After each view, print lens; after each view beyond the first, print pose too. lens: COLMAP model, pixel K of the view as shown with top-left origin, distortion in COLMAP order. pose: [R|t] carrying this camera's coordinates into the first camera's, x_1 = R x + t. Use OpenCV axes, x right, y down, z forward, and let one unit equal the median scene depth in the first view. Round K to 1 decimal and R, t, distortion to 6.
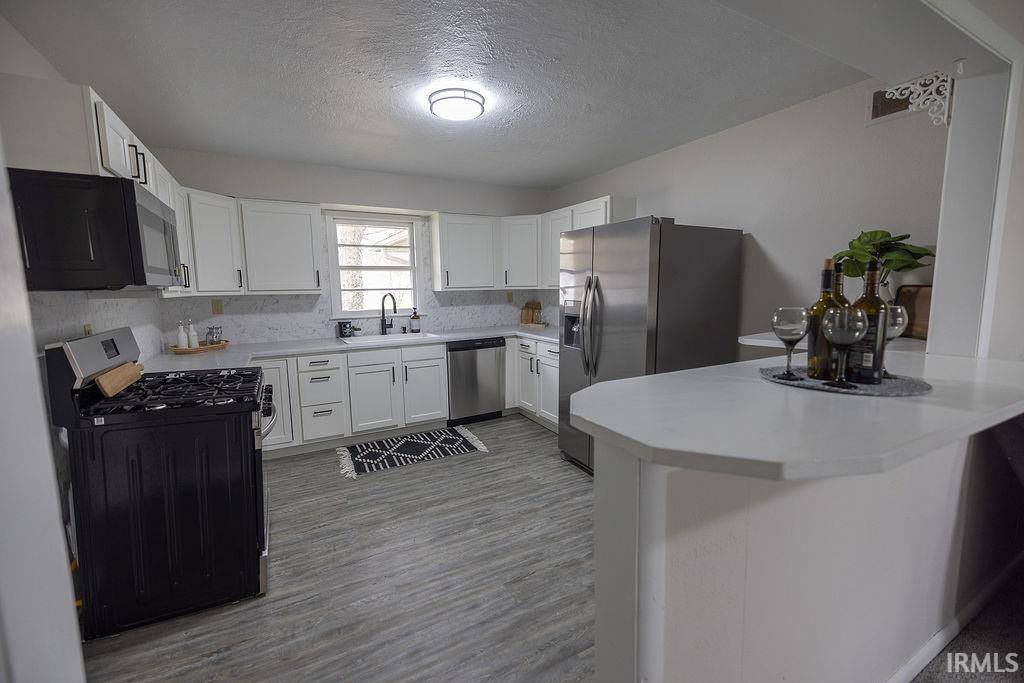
lens RADIAL K [[426.3, 0, 507.7], [0, 426.3, 337.0], [0, 0, 1]] dist [0.003077, 0.000262]
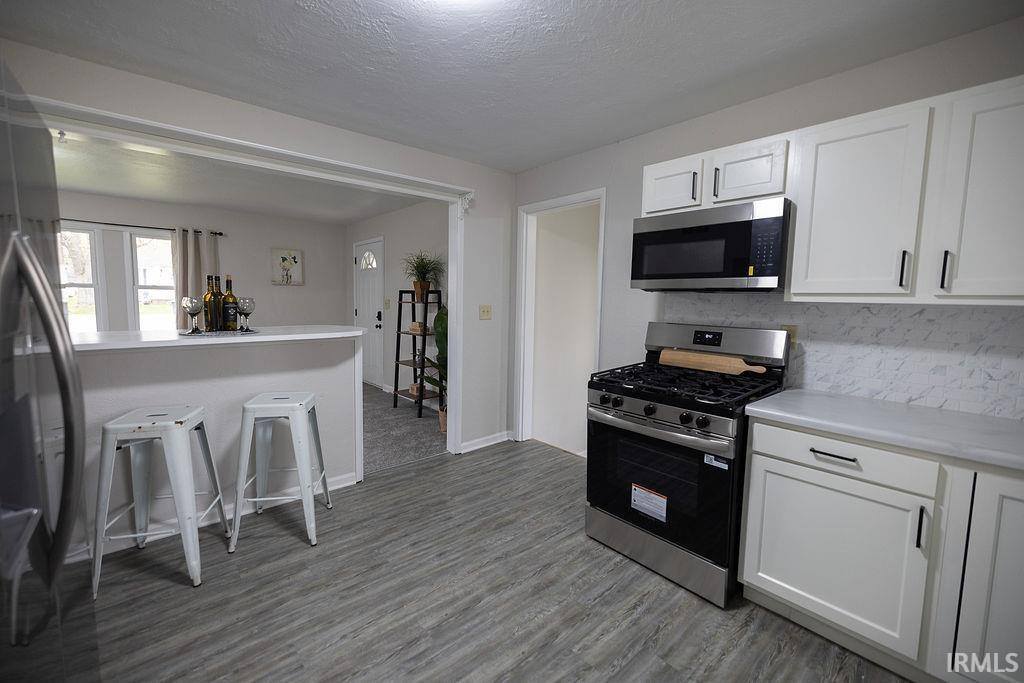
lens RADIAL K [[433.2, 0, 507.7], [0, 433.2, 336.0], [0, 0, 1]] dist [0.002210, 0.000184]
pose [[-0.975038, 0.018973, -0.221227, -0.037127], [-0.029055, 0.976873, 0.211837, -0.115323], [0.220130, 0.212976, -0.951937, 1.037276]]
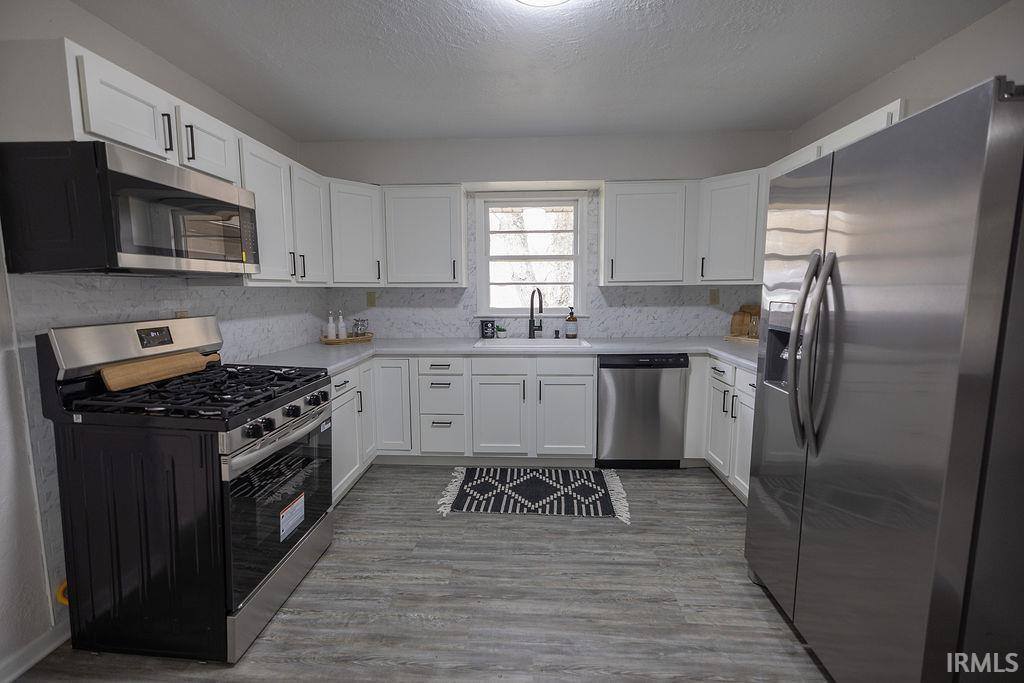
lens RADIAL K [[433.2, 0, 507.7], [0, 433.2, 336.0], [0, 0, 1]] dist [0.002210, 0.000184]
pose [[0.852195, 0.067689, -0.518828, 0.117080], [-0.069469, 0.997455, 0.016029, -0.022562], [0.518593, 0.022383, 0.854728, 0.291314]]
